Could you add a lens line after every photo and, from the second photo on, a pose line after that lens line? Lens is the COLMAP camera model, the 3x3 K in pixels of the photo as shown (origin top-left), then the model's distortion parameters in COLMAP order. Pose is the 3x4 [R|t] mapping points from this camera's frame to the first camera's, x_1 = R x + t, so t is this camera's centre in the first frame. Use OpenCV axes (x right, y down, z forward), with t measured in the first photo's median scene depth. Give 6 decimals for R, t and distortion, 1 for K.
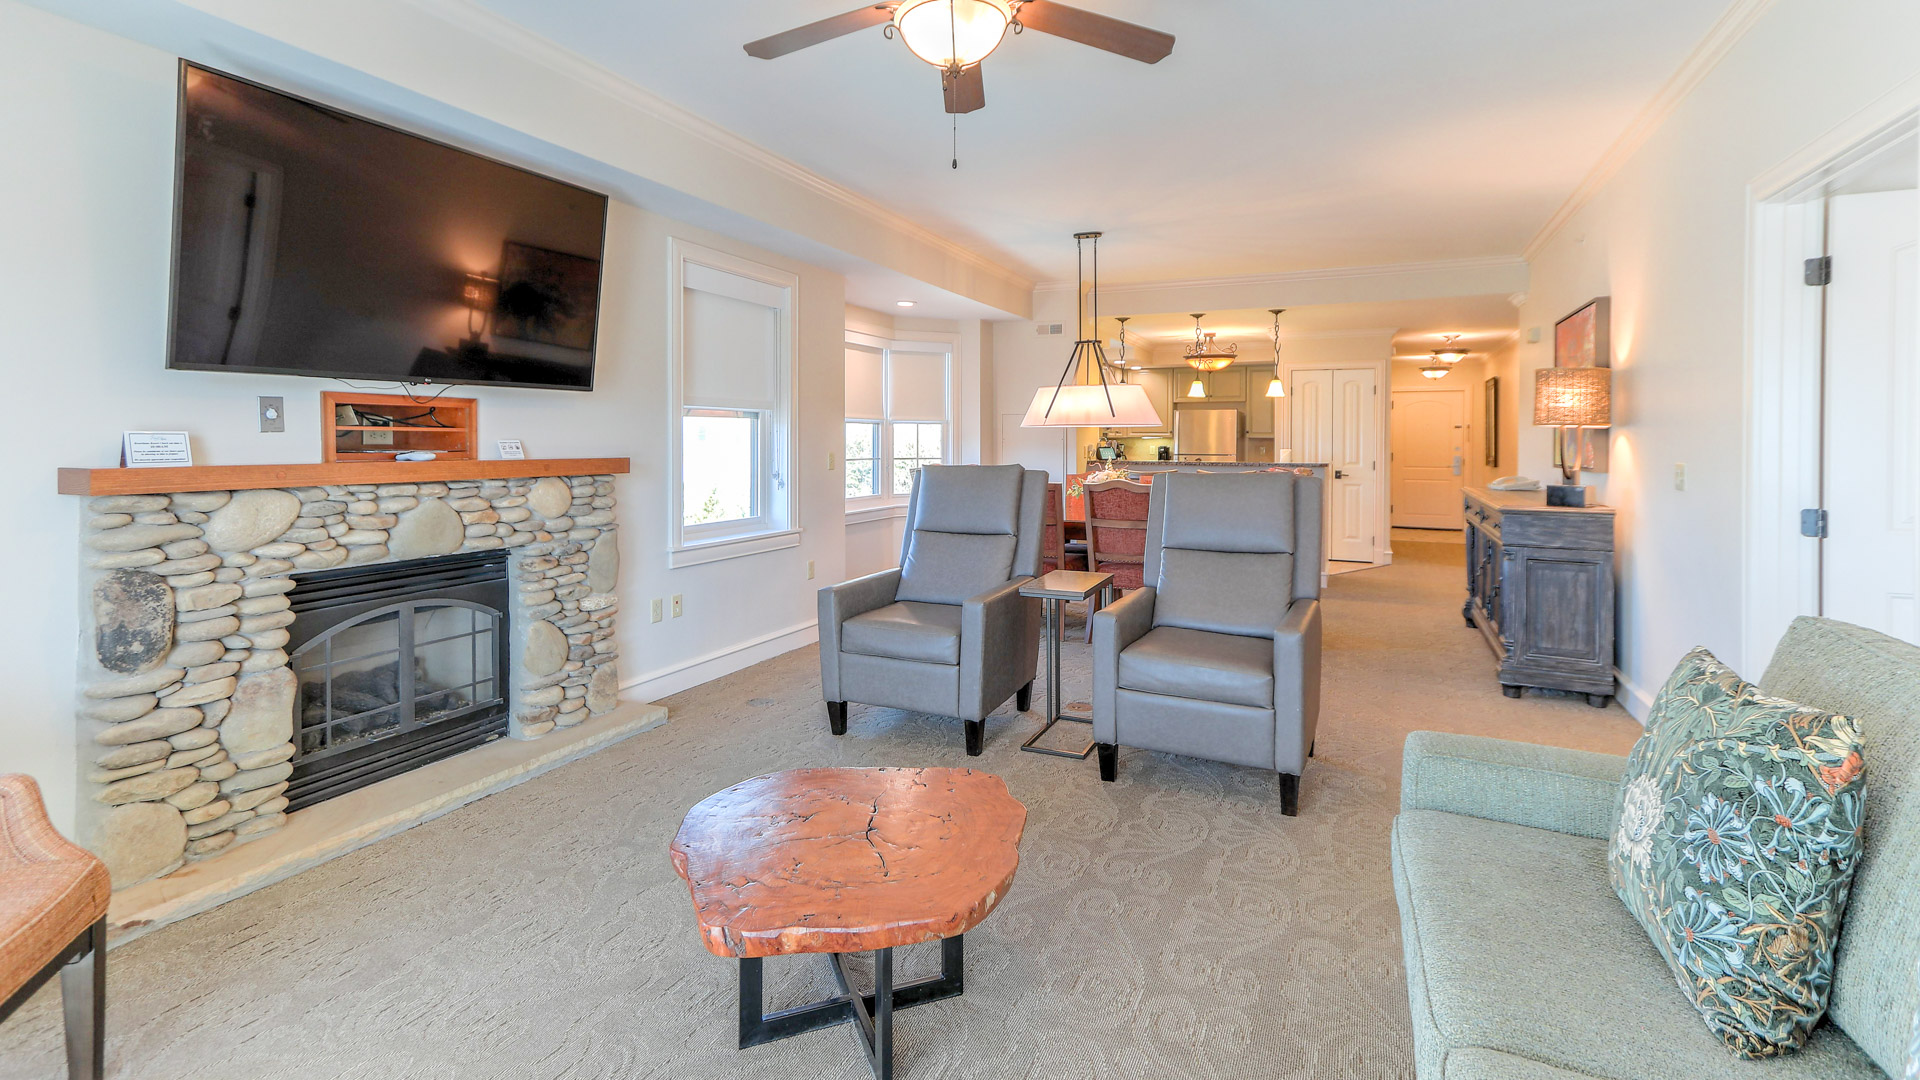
lens RADIAL K [[893.6, 0, 963.2], [0, 893.6, 443.4], [0, 0, 1]] dist [0.023933, 0.000292]
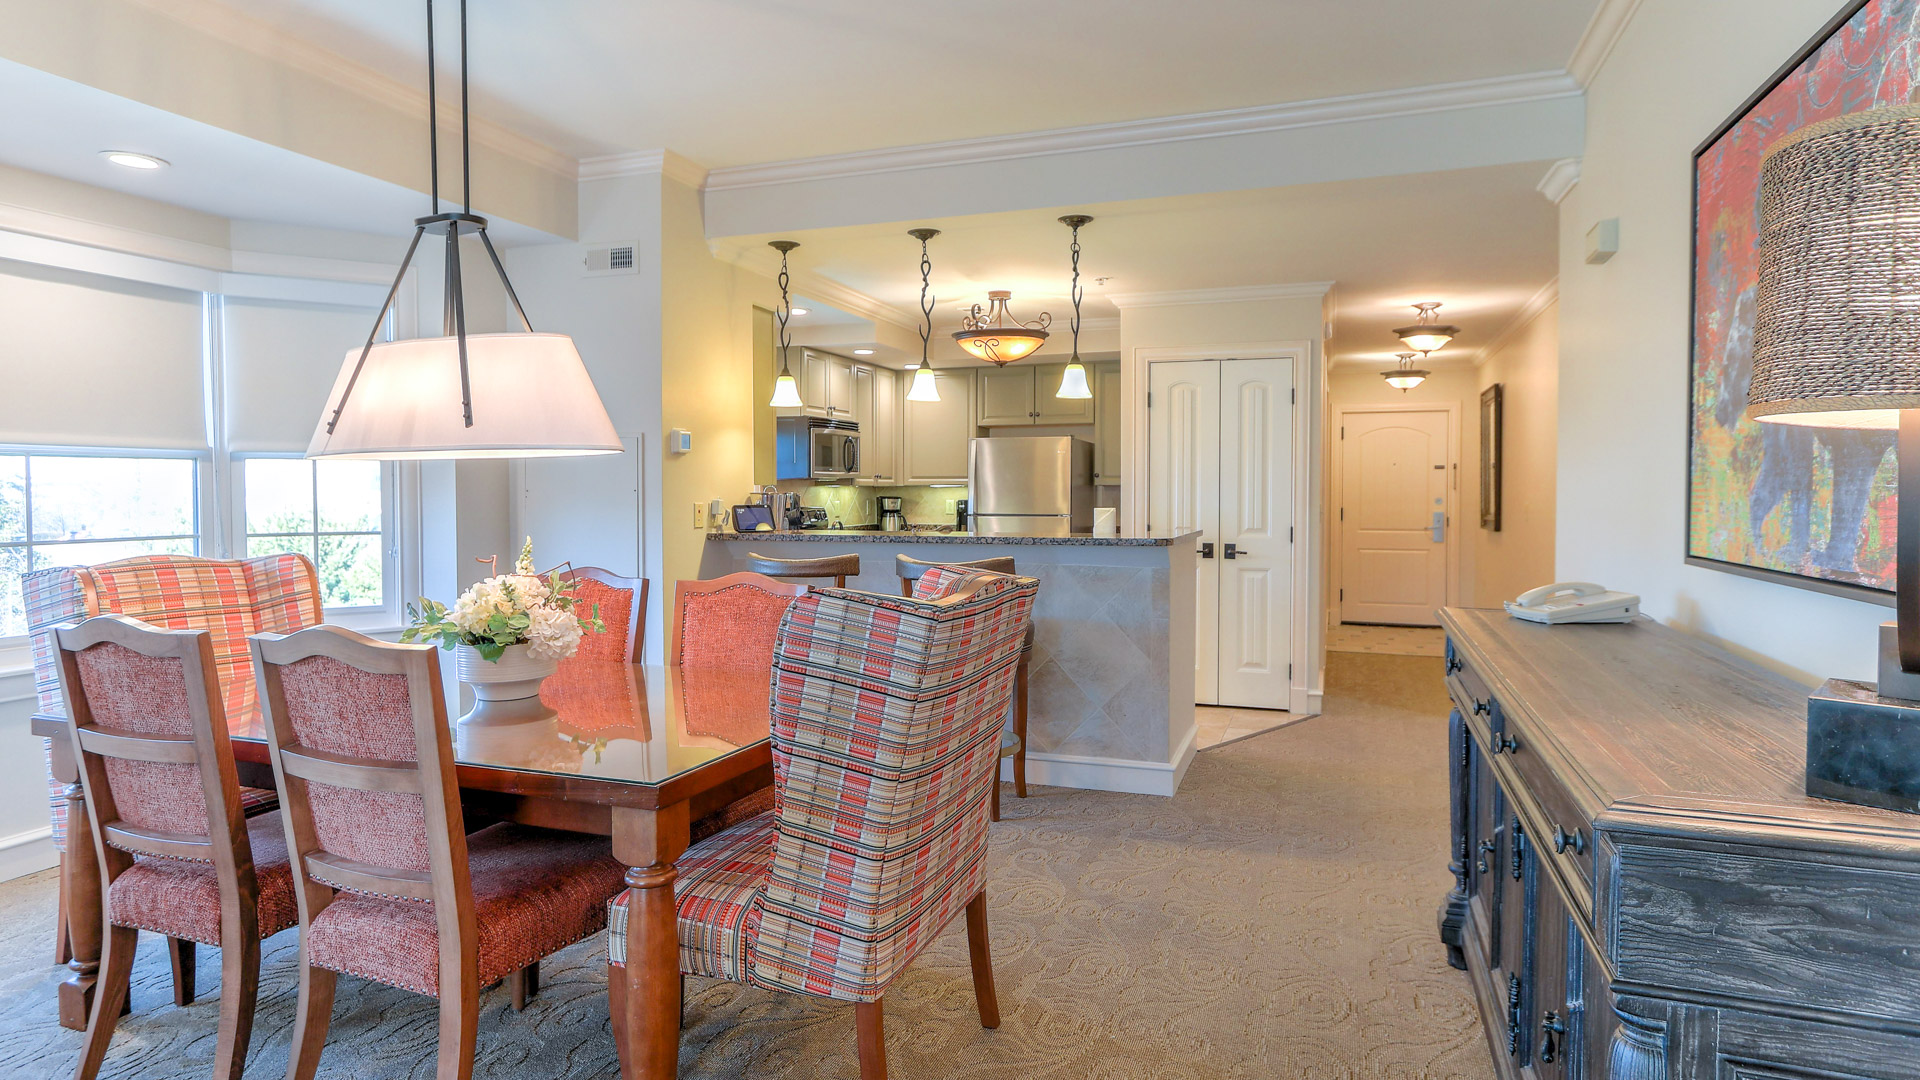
lens RADIAL K [[1032.8, 0, 962.7], [0, 1032.8, 512.8], [0, 0, 1]] dist [-0.000115, 0.000052]
pose [[0.997724, -0.006935, 0.067067, 0.324124], [0.005674, 0.999804, 0.018972, -0.002529], [-0.067185, -0.018549, 0.997568, 0.579829]]
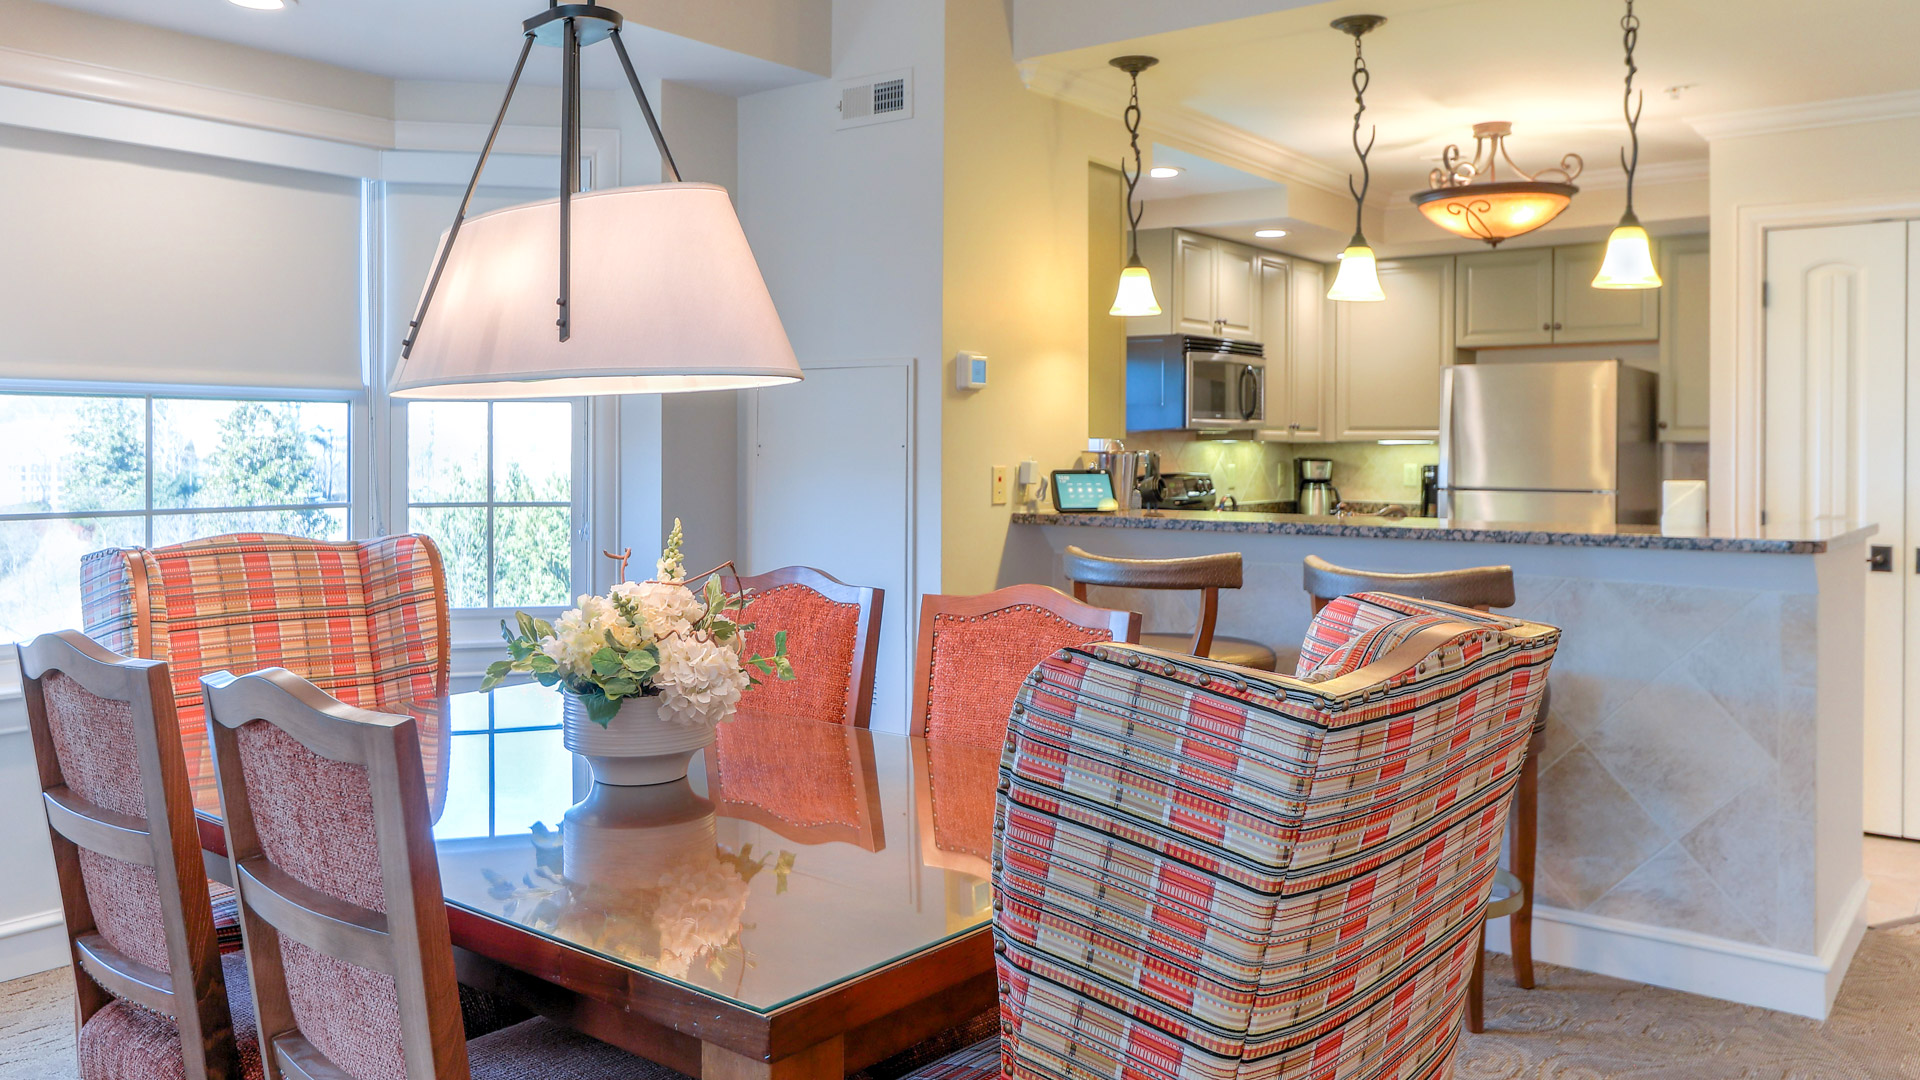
lens RADIAL K [[1443.4, 0, 995.8], [0, 1443.4, 450.1], [0, 0, 1]] dist [-0.008404, 0.008524]
pose [[0.973172, -0.000236, -0.230078, 0.338339], [-0.000298, 0.999997, -0.002285, -0.002591], [0.230078, 0.002293, 0.973170, 0.679825]]
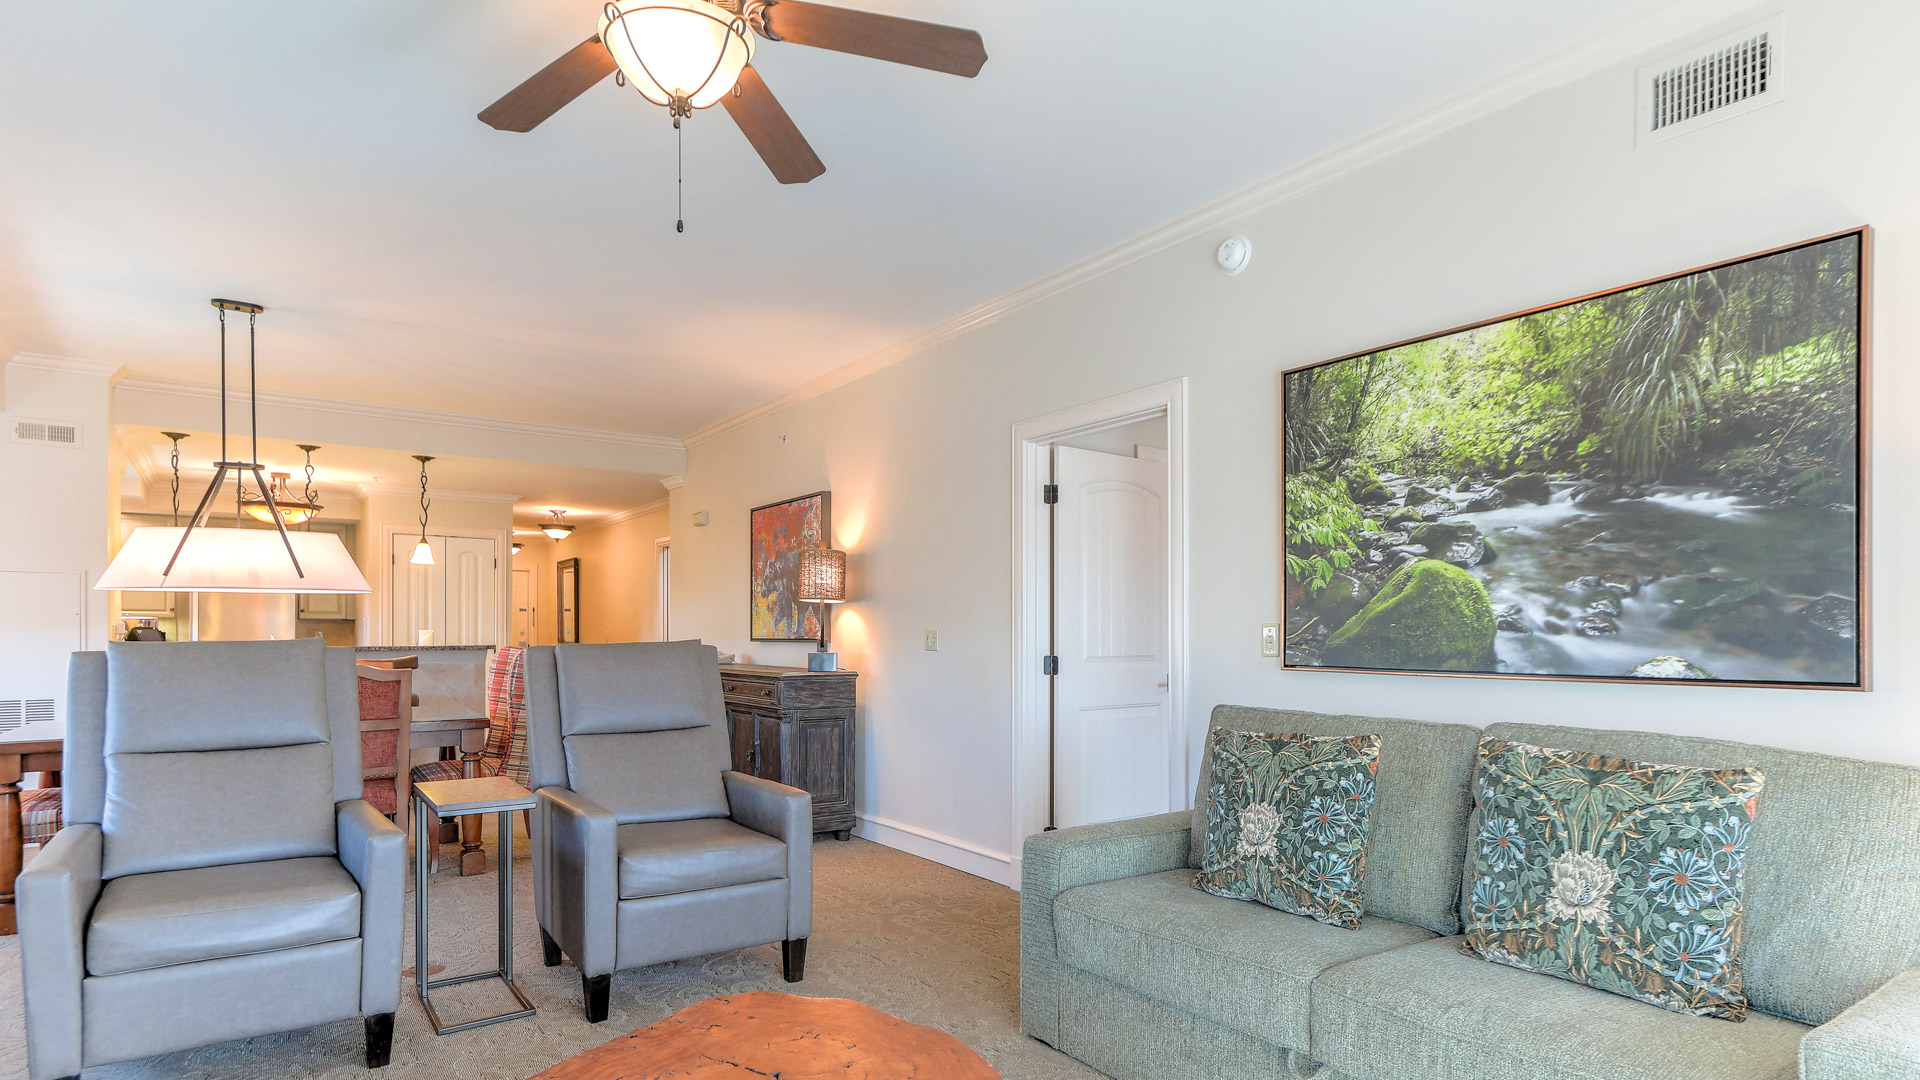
lens RADIAL K [[1015.3, 0, 1004.3], [0, 1015.3, 632.3], [0, 0, 1]] dist [0.000731, 0.000009]
pose [[0.480116, -0.003395, 0.877198, -0.259328], [0.006712, 0.999977, 0.000197, 0.016133], [-0.877179, 0.005793, 0.480128, 0.134905]]
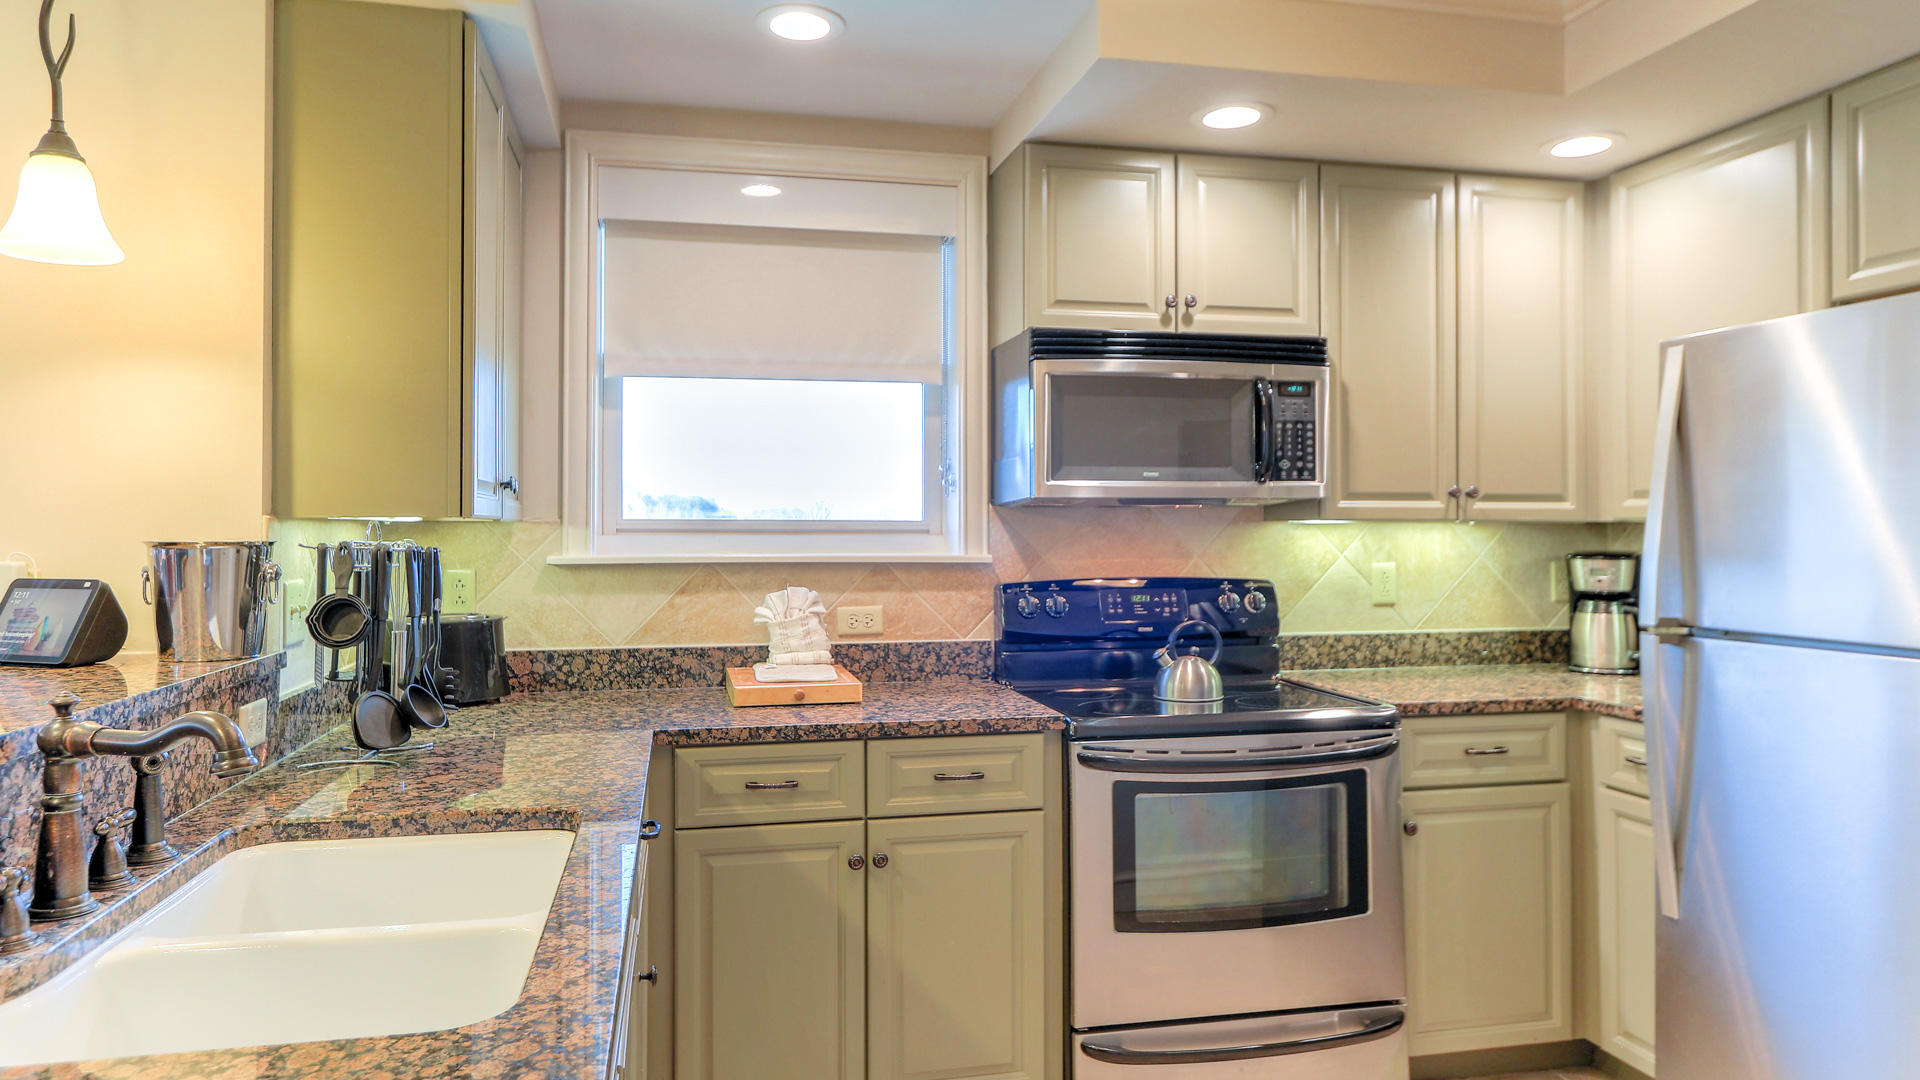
lens RADIAL K [[1214.1, 0, 944.0], [0, 1214.1, 521.1], [0, 0, 1]] dist [0.003275, 0.001499]
pose [[0.585485, -0.009538, -0.810627, 0.584843], [-0.001447, 0.999917, -0.012811, -0.005208], [0.810682, 0.008674, 0.585423, 1.363998]]
